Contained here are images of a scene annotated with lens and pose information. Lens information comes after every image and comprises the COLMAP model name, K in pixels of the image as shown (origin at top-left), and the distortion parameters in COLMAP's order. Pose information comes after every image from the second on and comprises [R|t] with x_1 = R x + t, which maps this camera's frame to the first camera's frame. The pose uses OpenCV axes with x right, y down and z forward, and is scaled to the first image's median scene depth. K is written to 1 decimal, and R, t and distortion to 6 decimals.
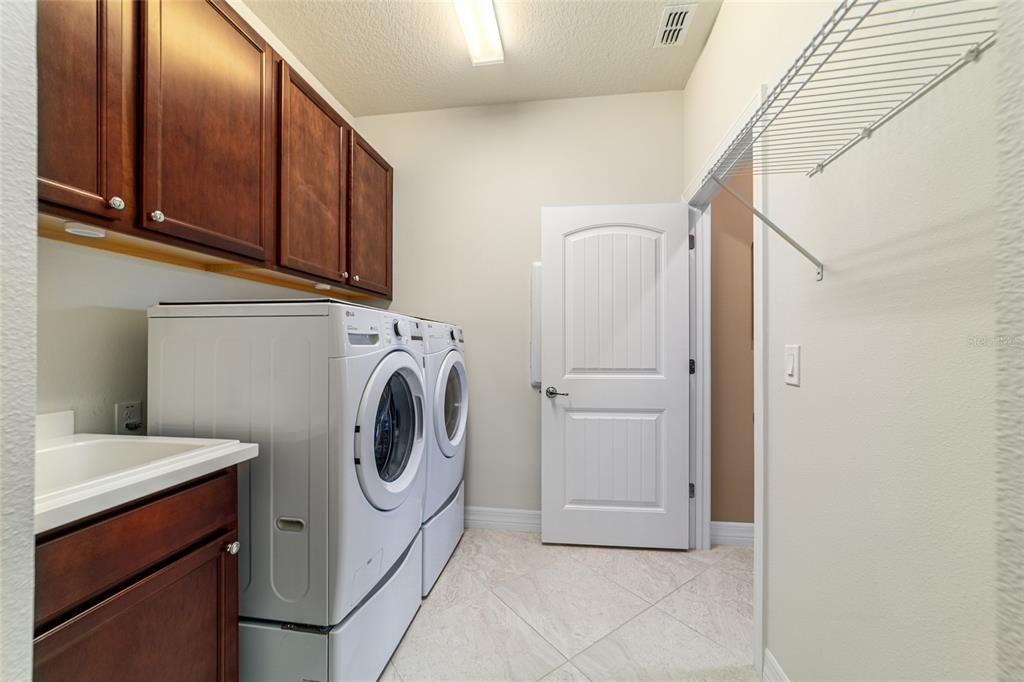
lens RADIAL K [[392.7, 0, 510.8], [0, 392.7, 338.4], [0, 0, 1]] dist [-0.019624, 0.008646]
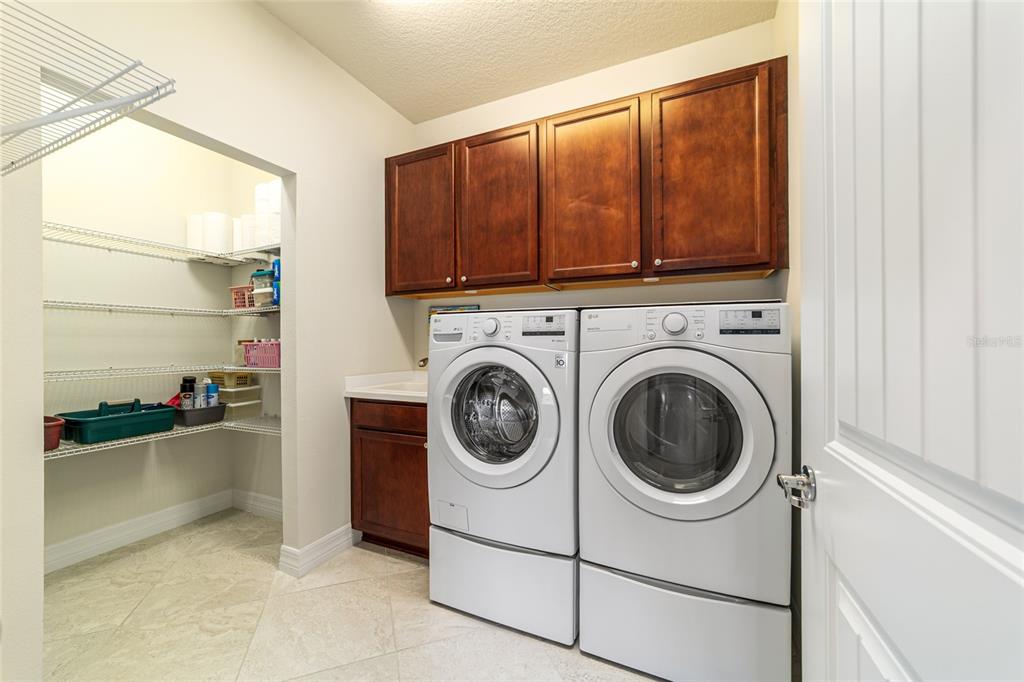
lens RADIAL K [[392.7, 0, 510.8], [0, 392.7, 338.4], [0, 0, 1]] dist [-0.019624, 0.008646]
pose [[-0.302366, -0.002920, -0.953187, 0.667735], [0.018647, 0.999786, -0.008977, 0.016723], [0.953009, -0.020488, -0.302247, 1.246416]]
